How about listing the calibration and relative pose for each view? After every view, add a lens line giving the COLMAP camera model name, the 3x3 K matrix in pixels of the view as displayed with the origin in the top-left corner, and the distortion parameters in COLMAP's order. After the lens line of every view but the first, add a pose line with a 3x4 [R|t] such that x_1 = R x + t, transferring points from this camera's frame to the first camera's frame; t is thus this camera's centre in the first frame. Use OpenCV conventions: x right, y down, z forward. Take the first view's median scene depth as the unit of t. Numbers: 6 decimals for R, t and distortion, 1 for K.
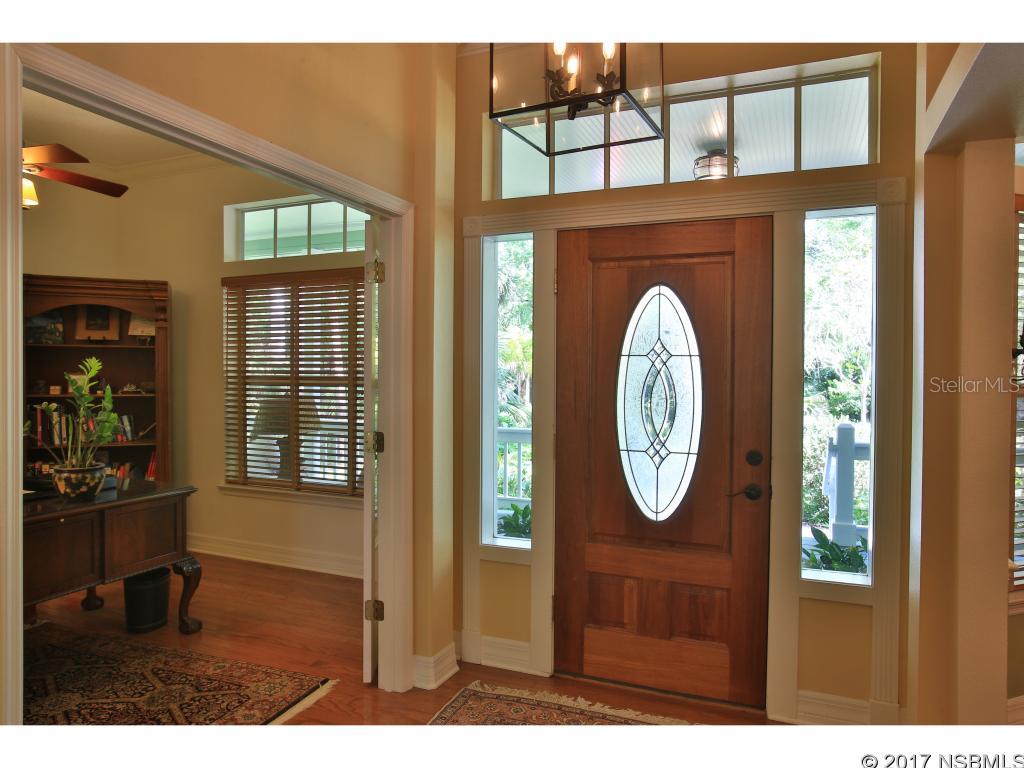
lens RADIAL K [[644.0, 0, 514.0], [0, 644.0, 385.1], [0, 0, 1]] dist [-0.036265, -0.000582]
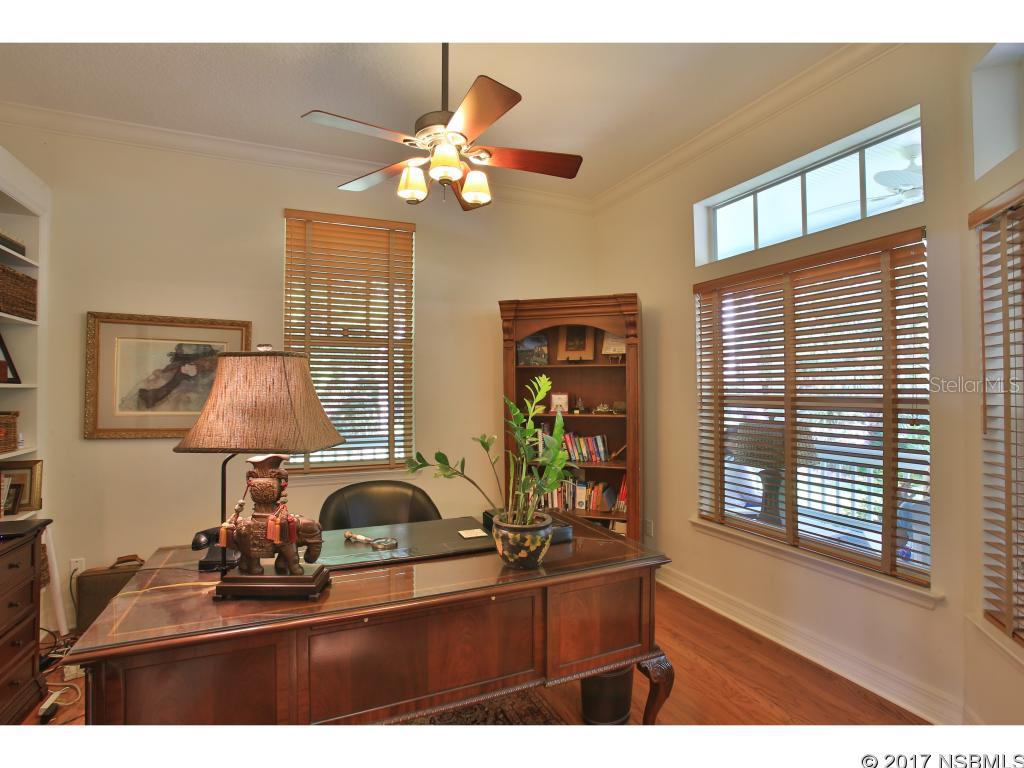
lens RADIAL K [[504.0, 0, 515.1], [0, 504.0, 379.6], [0, 0, 1]] dist [-0.039040, 0.000315]
pose [[0.729855, -0.020072, -0.683307, -0.172945], [-0.005900, 0.999347, -0.035658, -0.010341], [0.683577, 0.030057, 0.729260, 0.341098]]
